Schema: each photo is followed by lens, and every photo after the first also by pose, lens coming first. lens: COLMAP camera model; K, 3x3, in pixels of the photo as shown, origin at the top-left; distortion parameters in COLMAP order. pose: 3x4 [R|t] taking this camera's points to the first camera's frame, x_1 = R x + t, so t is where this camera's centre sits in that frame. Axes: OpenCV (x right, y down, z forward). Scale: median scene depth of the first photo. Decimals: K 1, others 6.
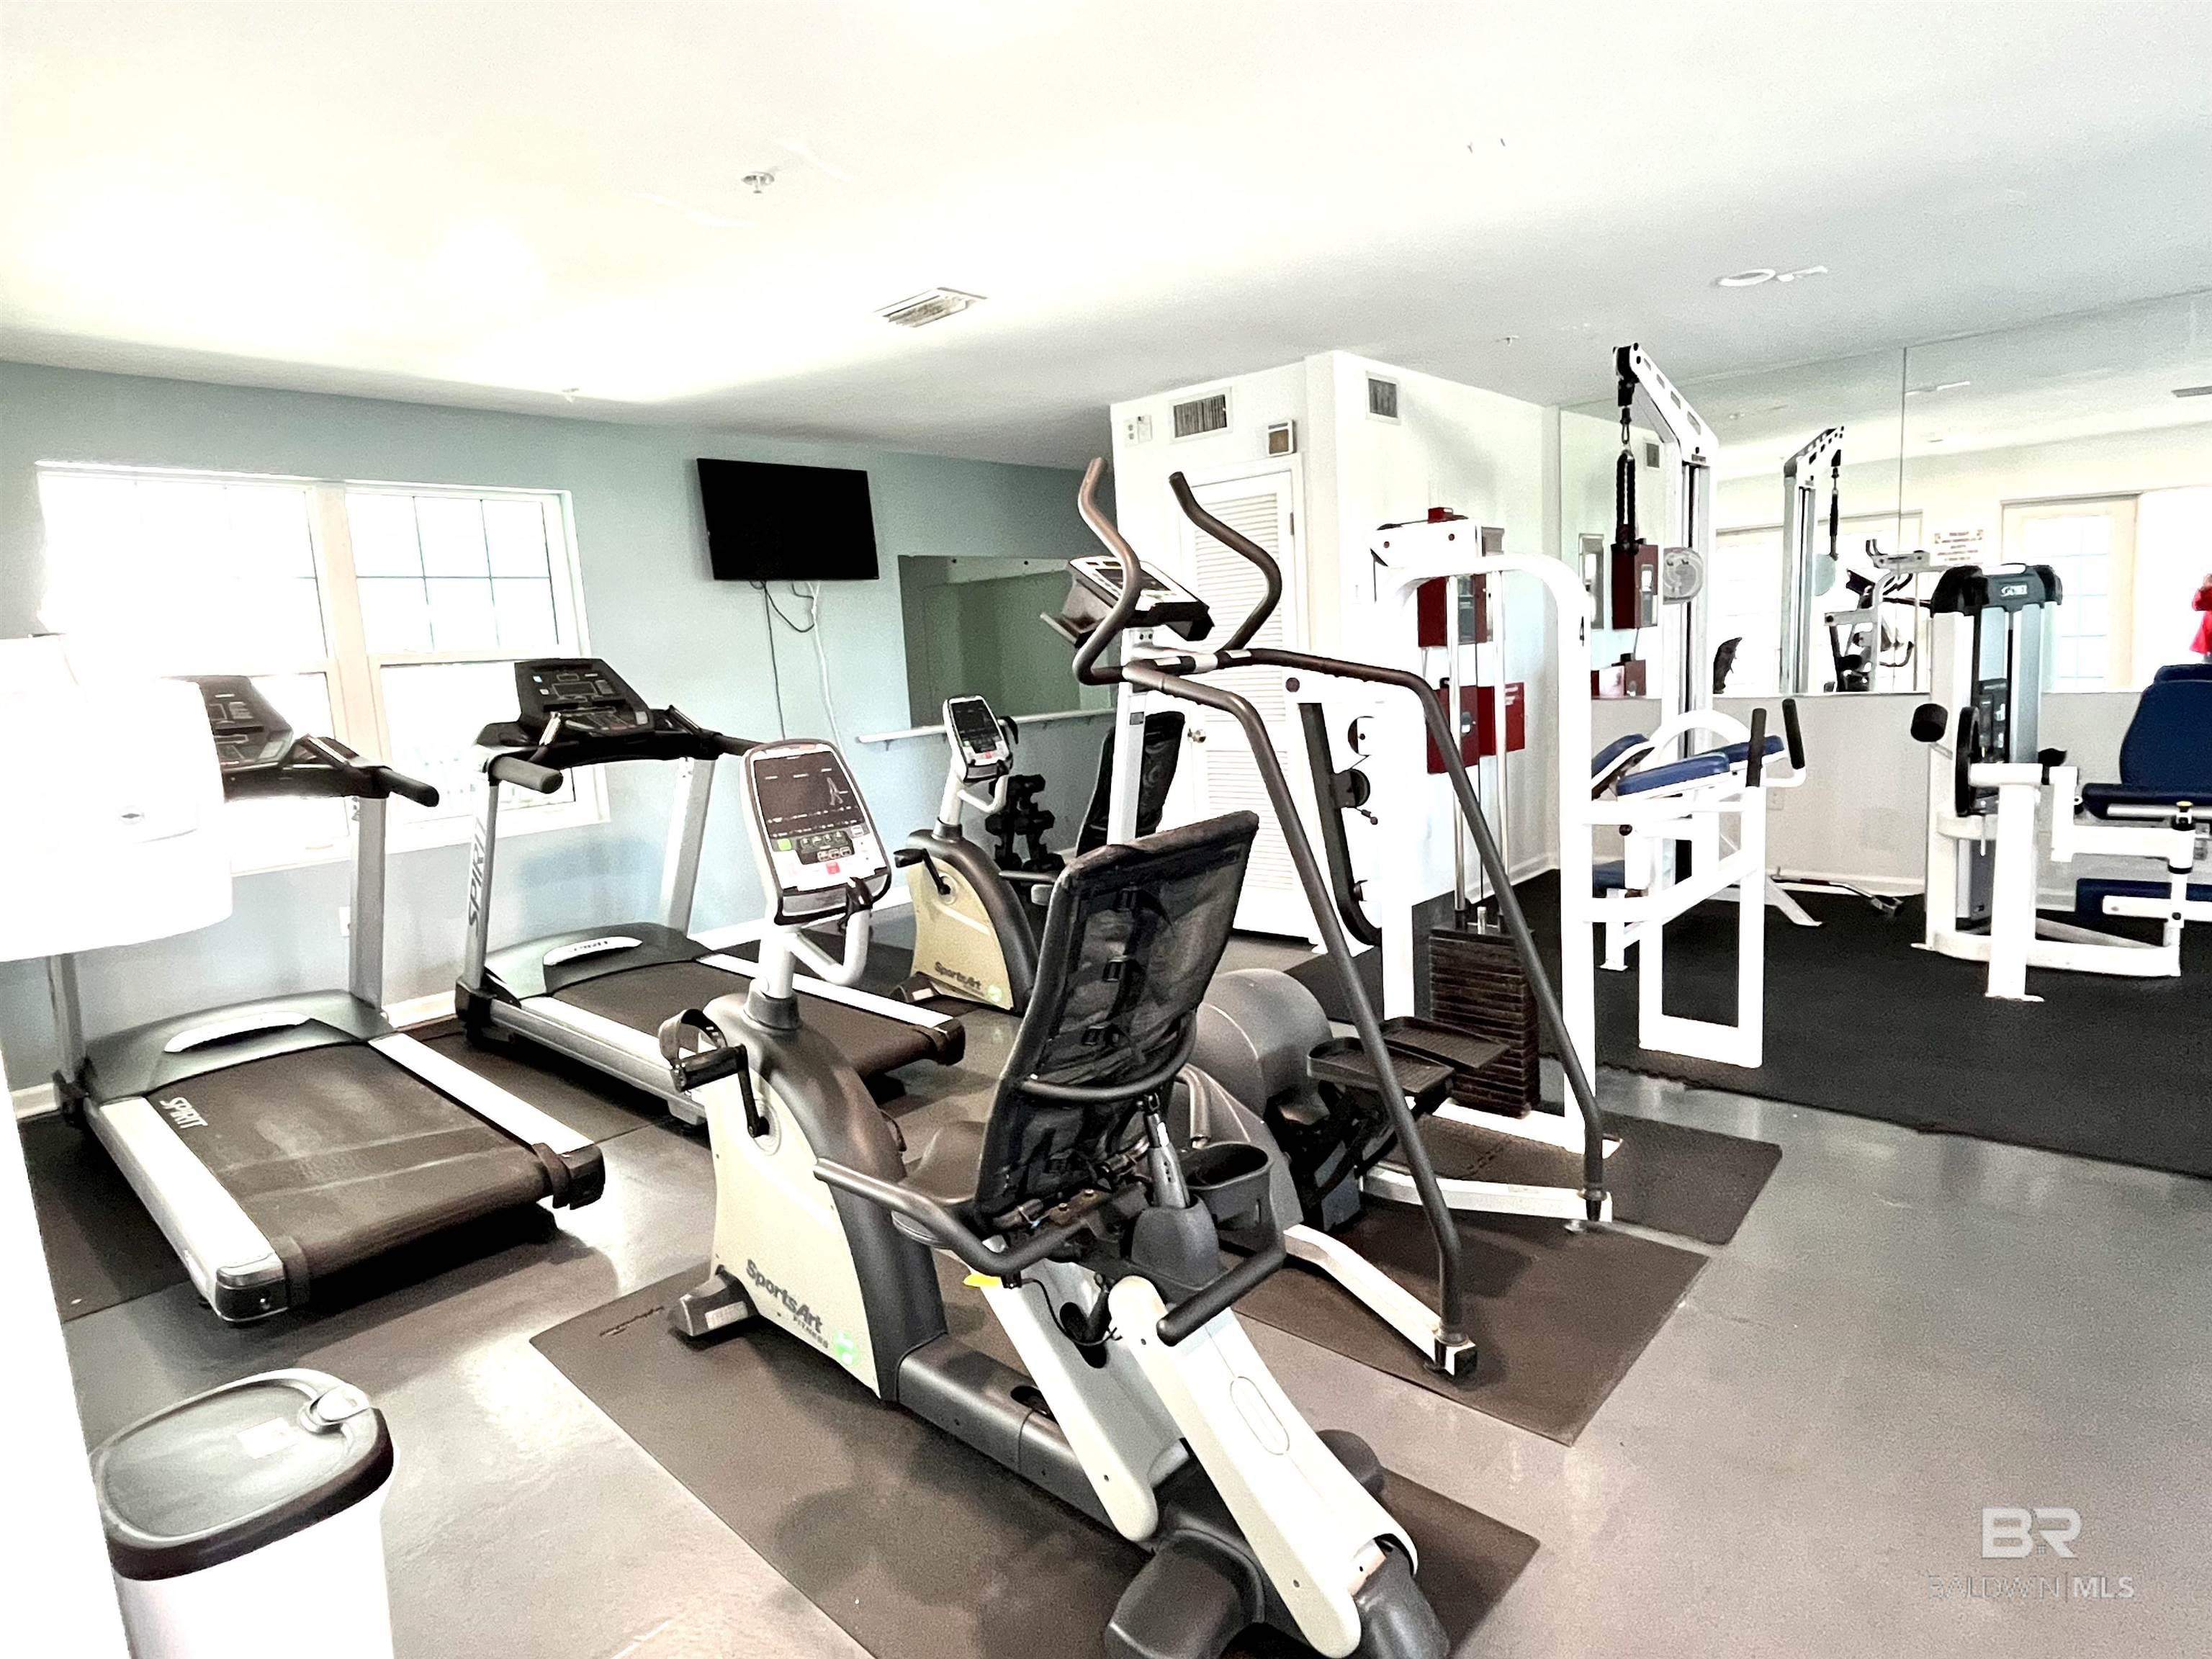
lens RADIAL K [[1215.9, 0, 1106.0], [0, 1215.9, 829.5], [0, 0, 1]] dist [-0.002528, 0.000730]
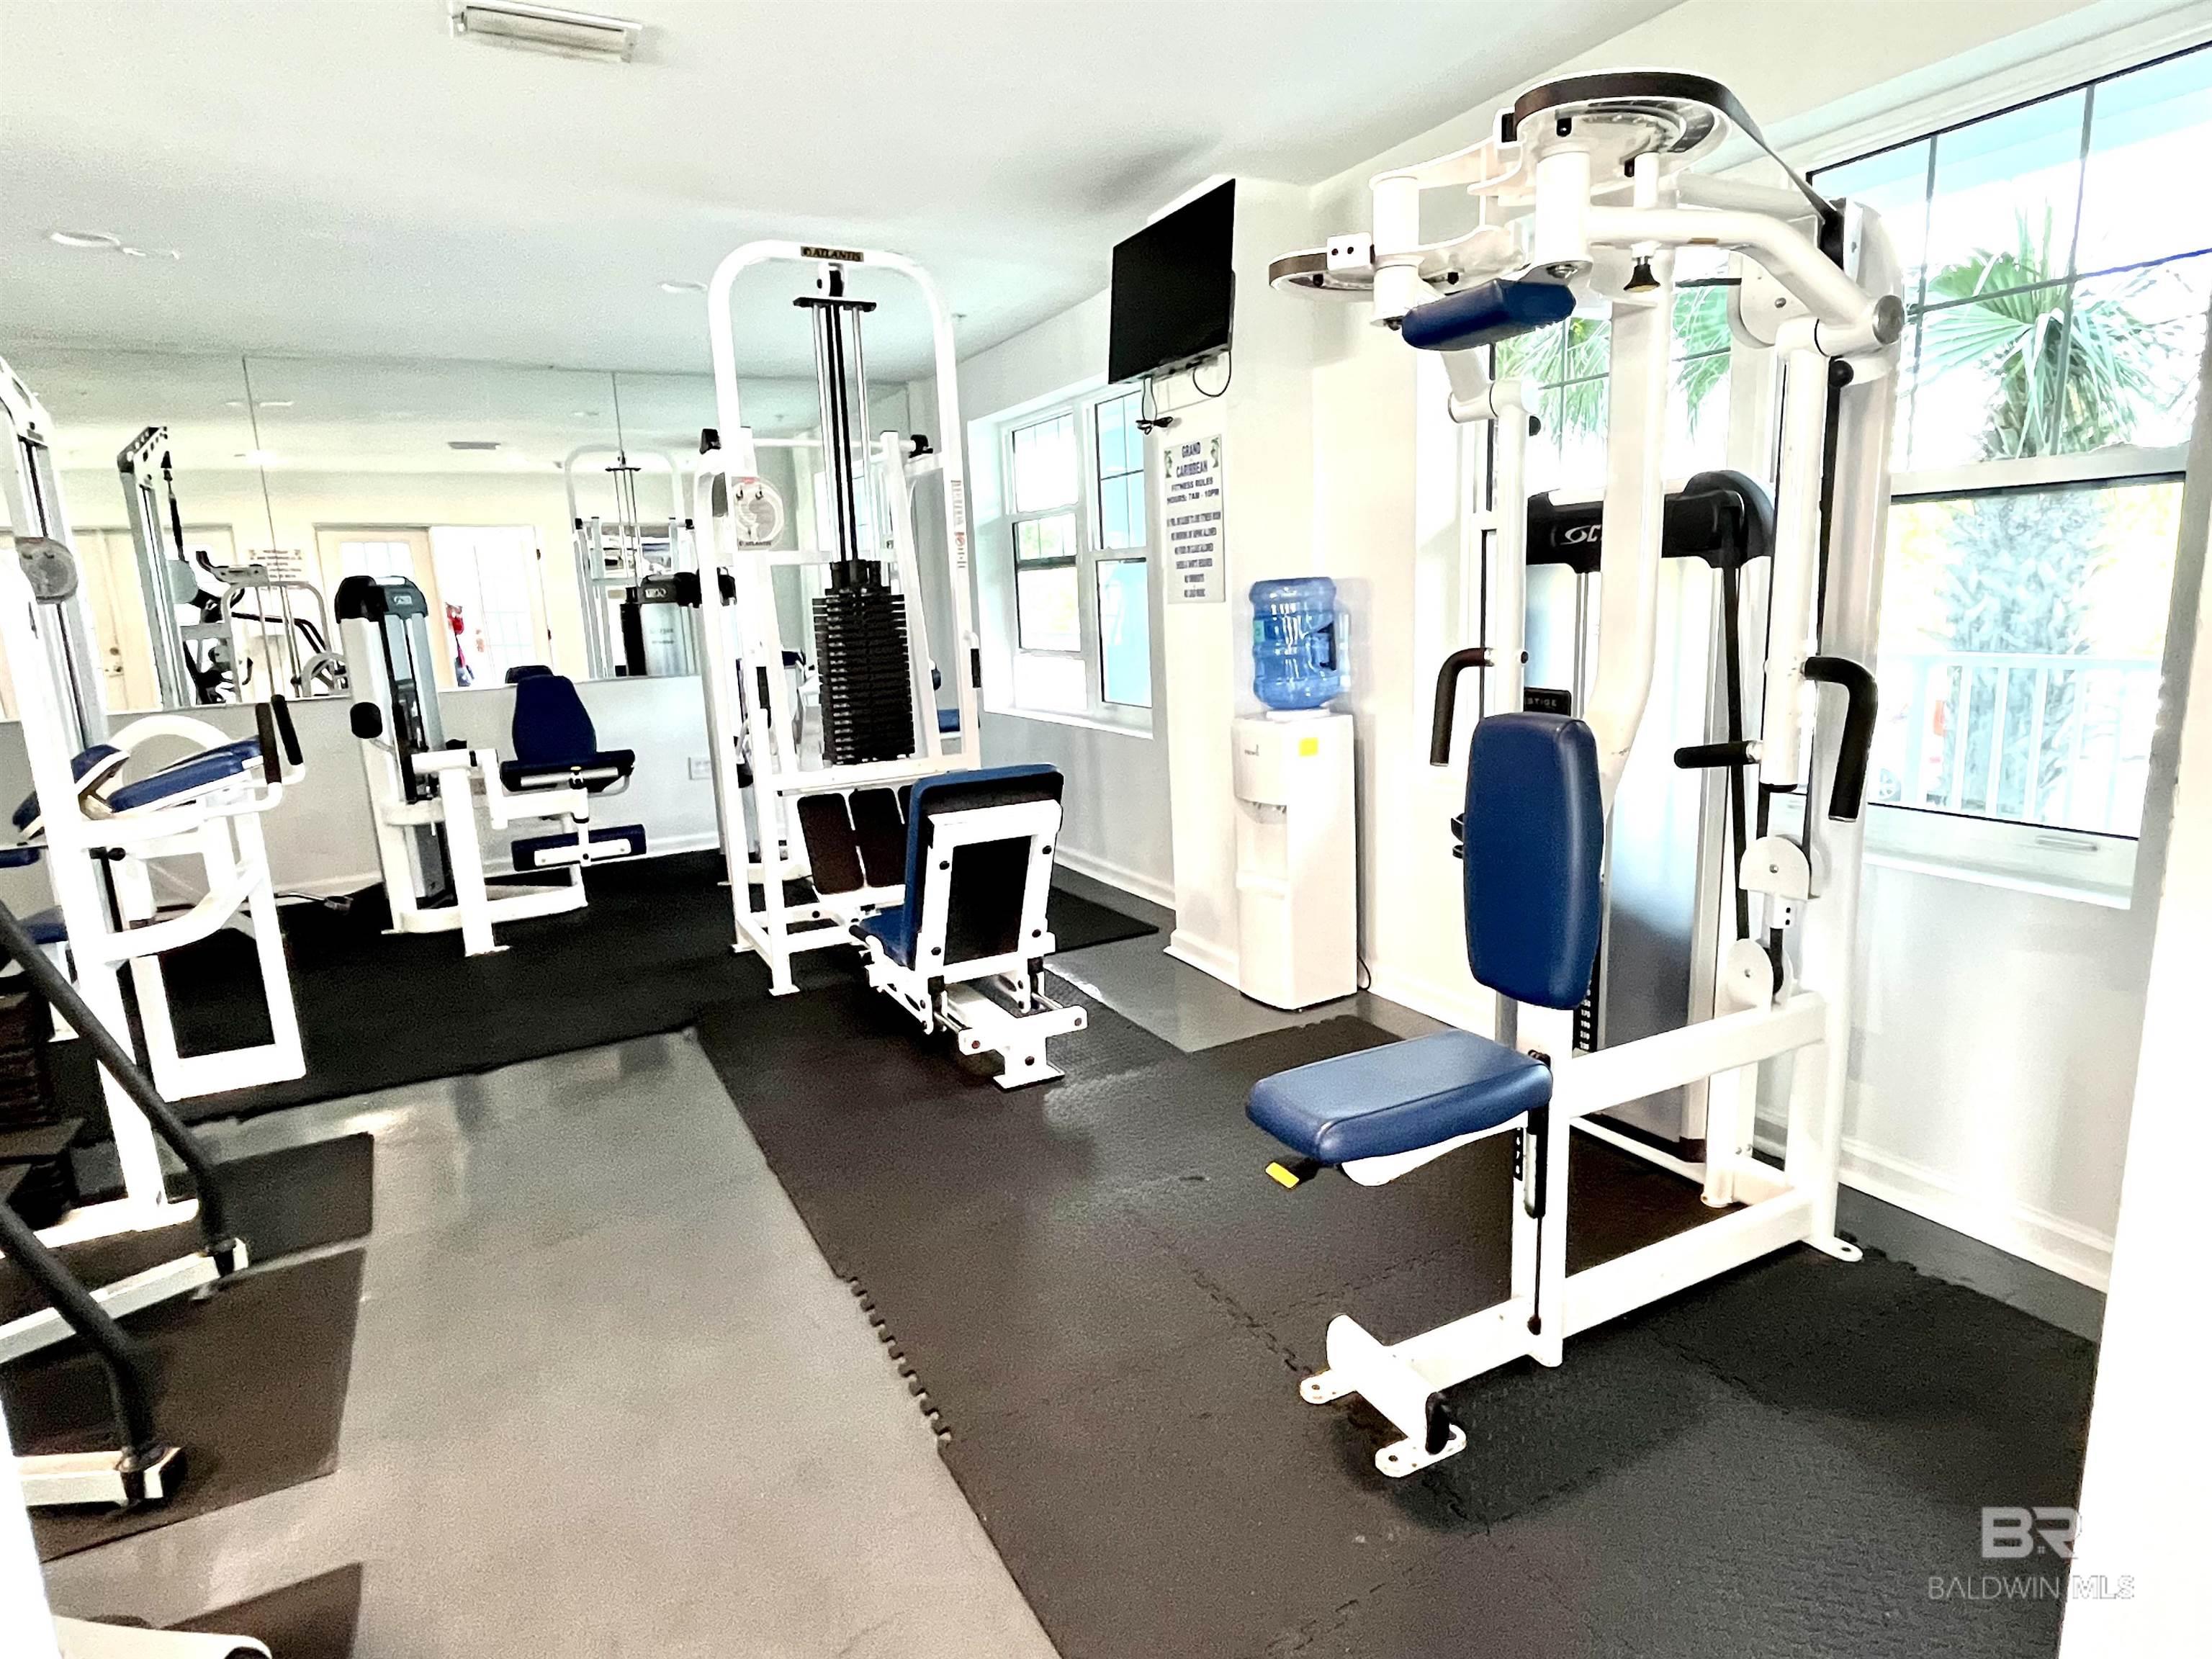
lens RADIAL K [[1215.9, 0, 1106.0], [0, 1215.9, 829.5], [0, 0, 1]] dist [-0.002528, 0.000730]
pose [[0.348087, -0.140722, 0.926840, -0.103200], [0.158692, 0.983246, 0.089687, 0.014386], [-0.923933, 0.115863, 0.364586, 0.024521]]
